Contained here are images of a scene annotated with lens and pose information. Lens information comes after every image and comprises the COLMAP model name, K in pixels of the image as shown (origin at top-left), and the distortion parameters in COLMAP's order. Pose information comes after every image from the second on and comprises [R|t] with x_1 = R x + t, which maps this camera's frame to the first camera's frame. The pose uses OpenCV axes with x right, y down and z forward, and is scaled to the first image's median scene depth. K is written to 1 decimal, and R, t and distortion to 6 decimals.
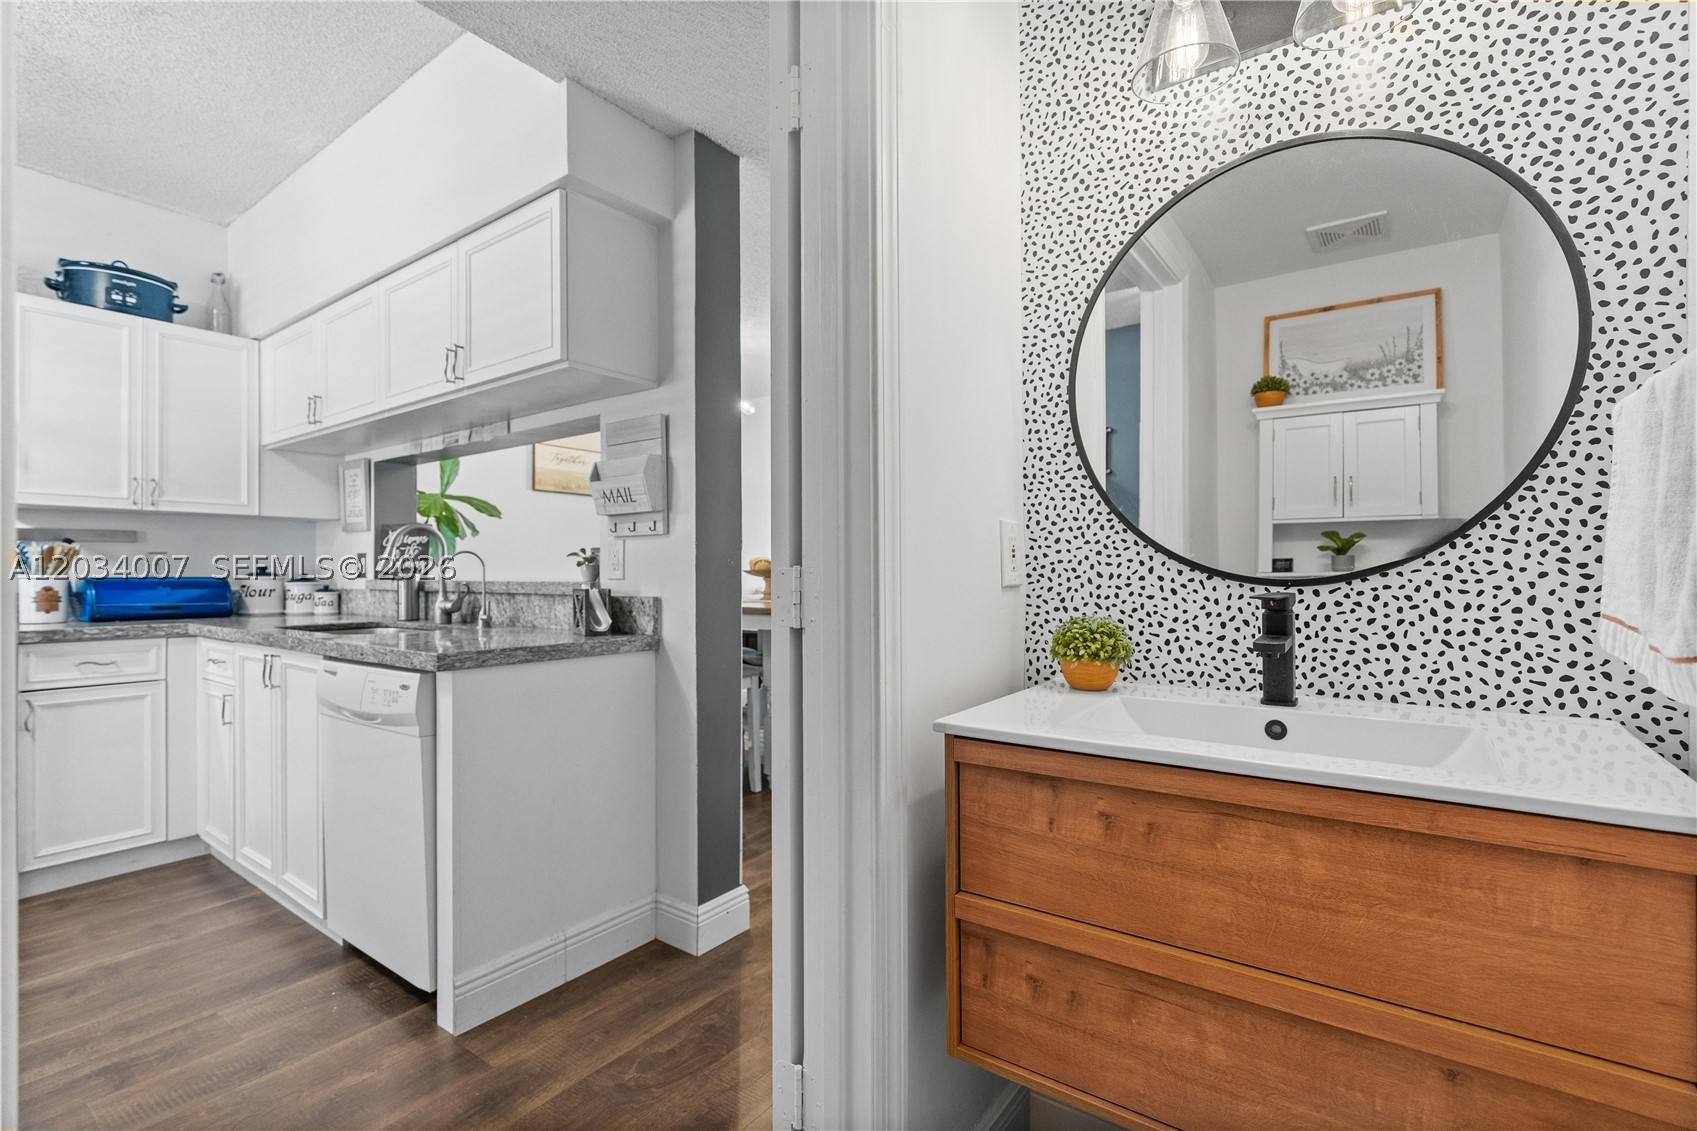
lens RADIAL K [[752.0, 0, 853.1], [0, 752.0, 572.4], [0, 0, 1]] dist [-0.012148, 0.000801]
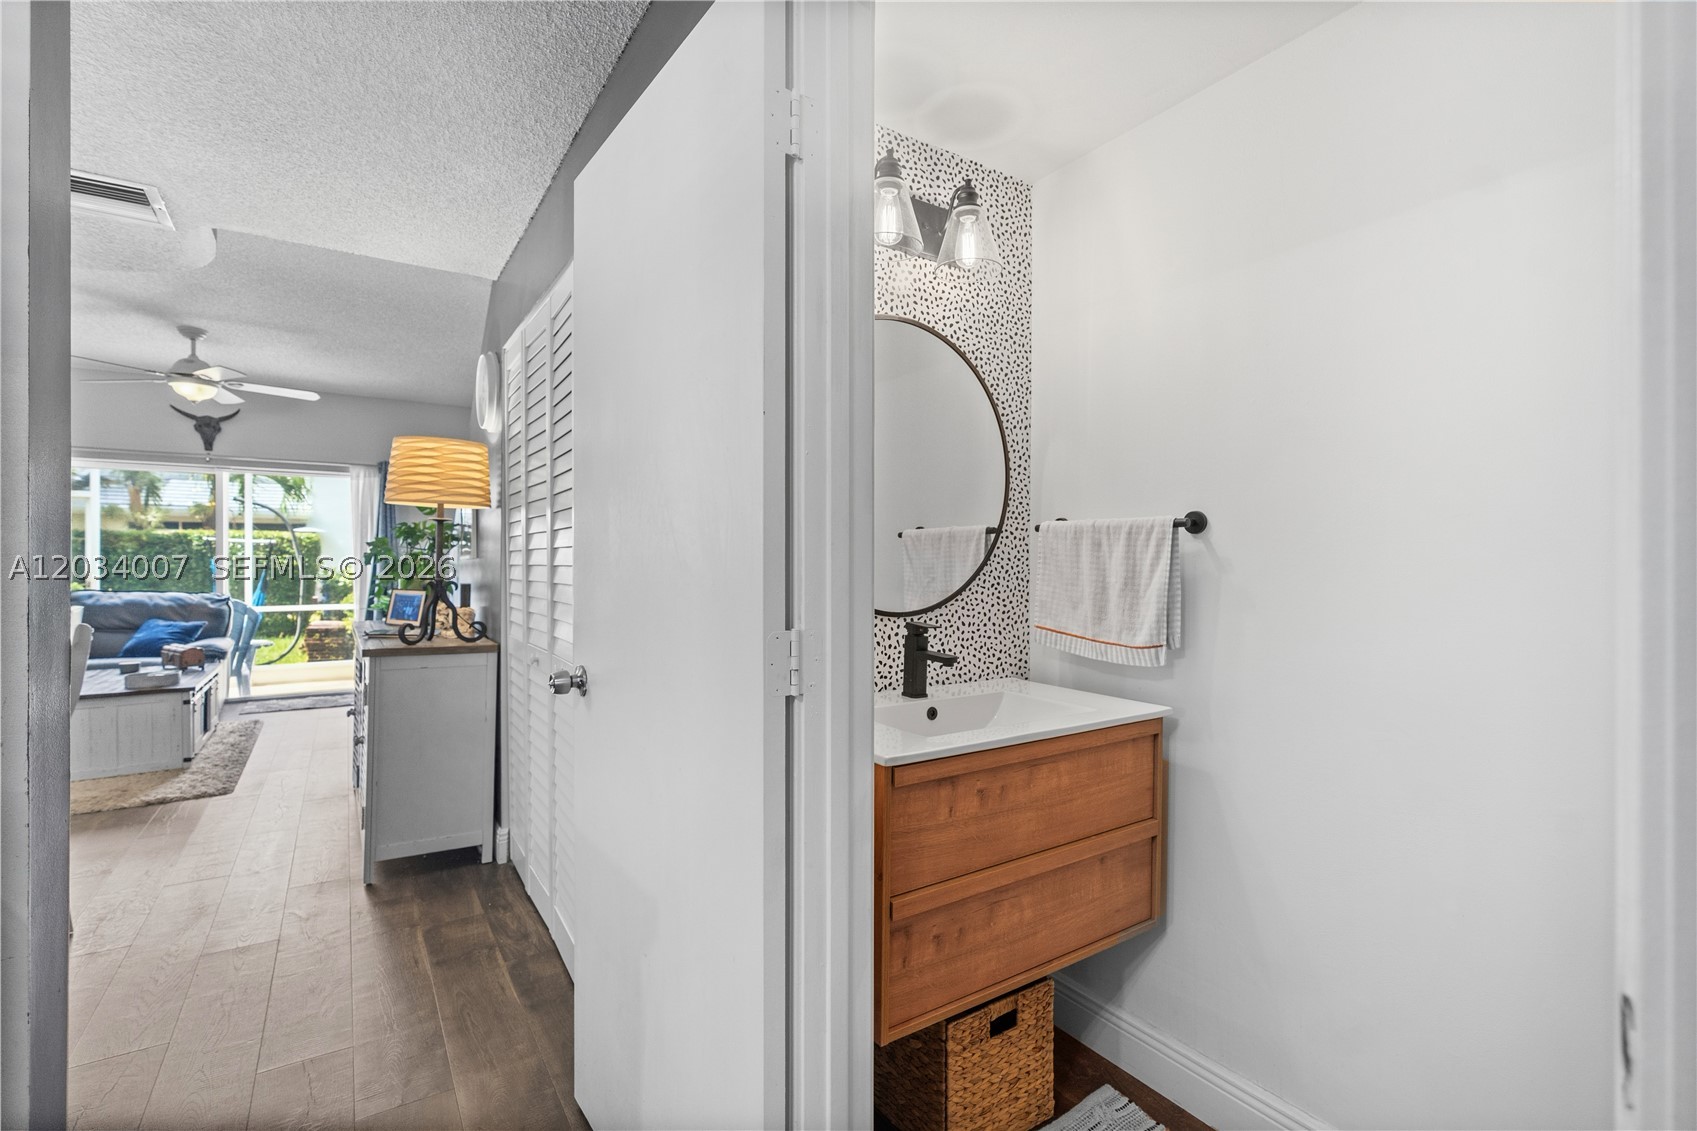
lens RADIAL K [[759.0, 0, 849.8], [0, 759.0, 561.4], [0, 0, 1]] dist [-0.002998, 0.000466]
pose [[0.362876, 0.004226, 0.931828, -0.453893], [-0.001285, 0.999991, -0.004035, -0.045421], [-0.931836, 0.000267, 0.362879, 0.287210]]
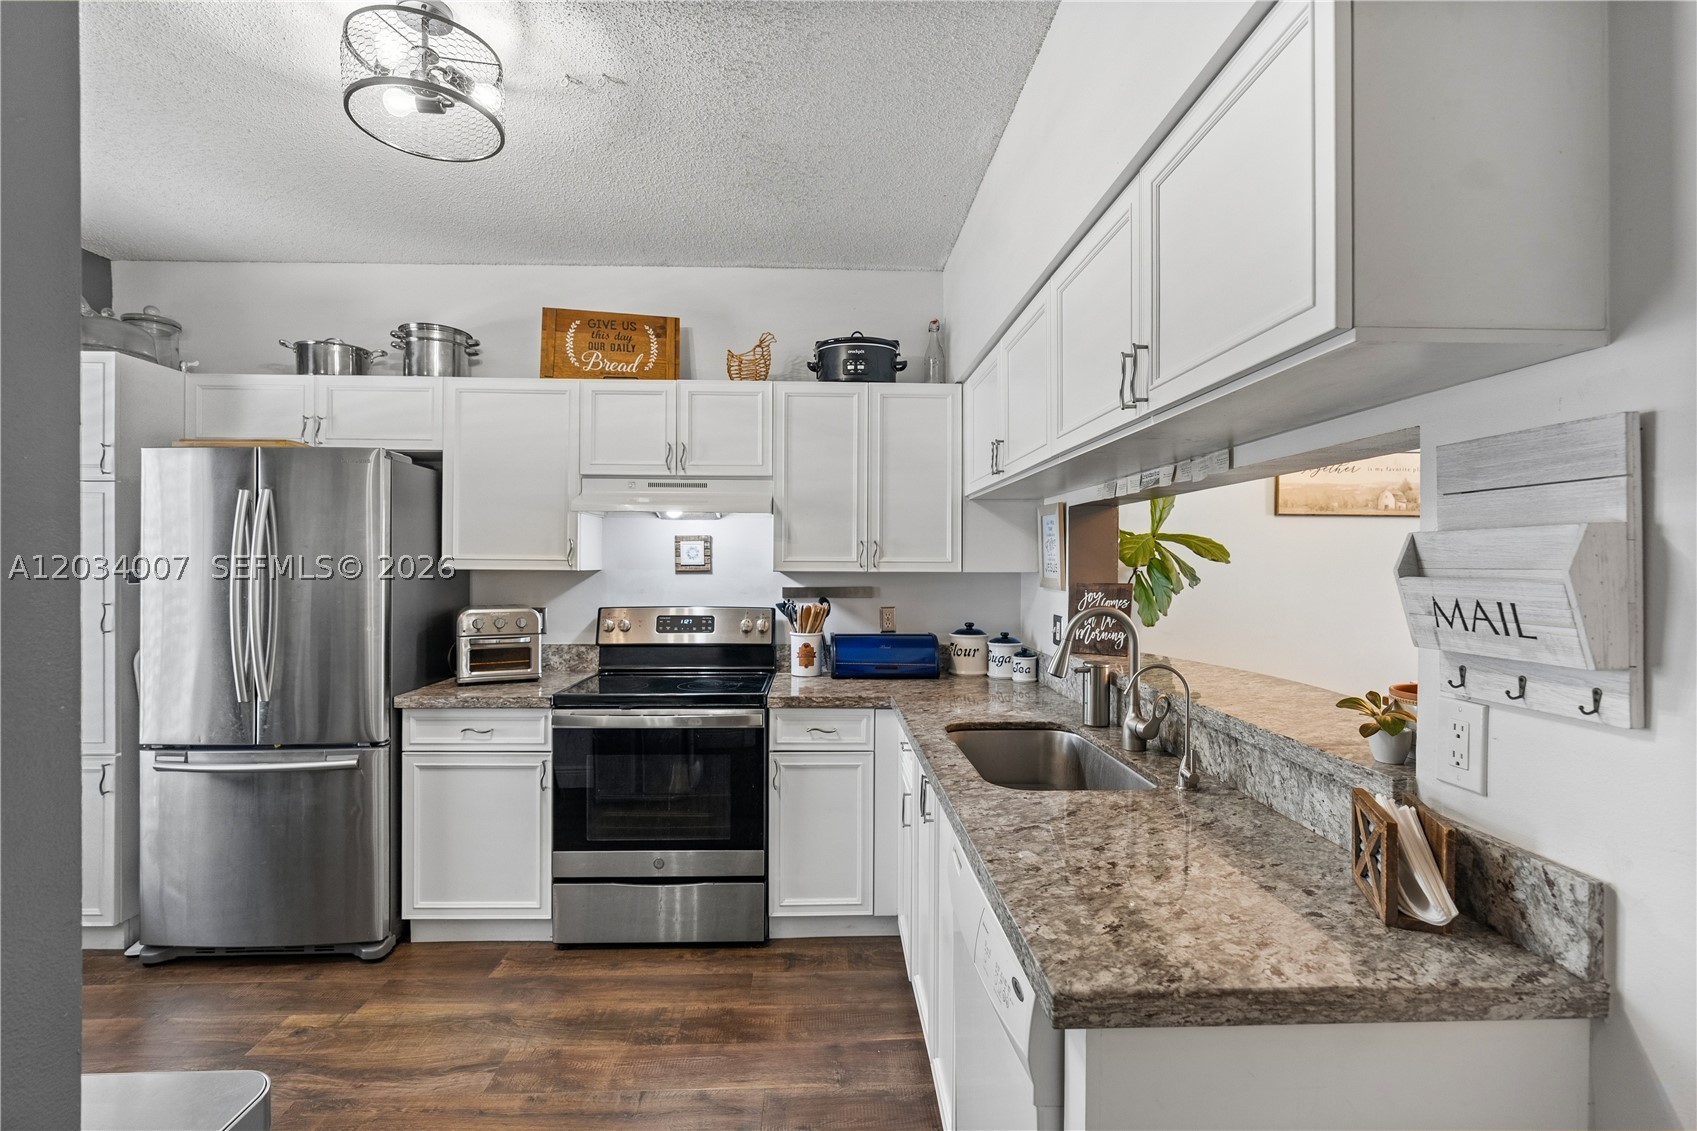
lens RADIAL K [[765.9, 0, 848.5], [0, 765.9, 565.5], [0, 0, 1]] dist [0.001014, 0.000640]
pose [[0.608947, 0.008953, -0.793161, -0.180391], [-0.004472, 0.999959, 0.007854, -0.129927], [0.793199, -0.001236, 0.608962, 0.438538]]
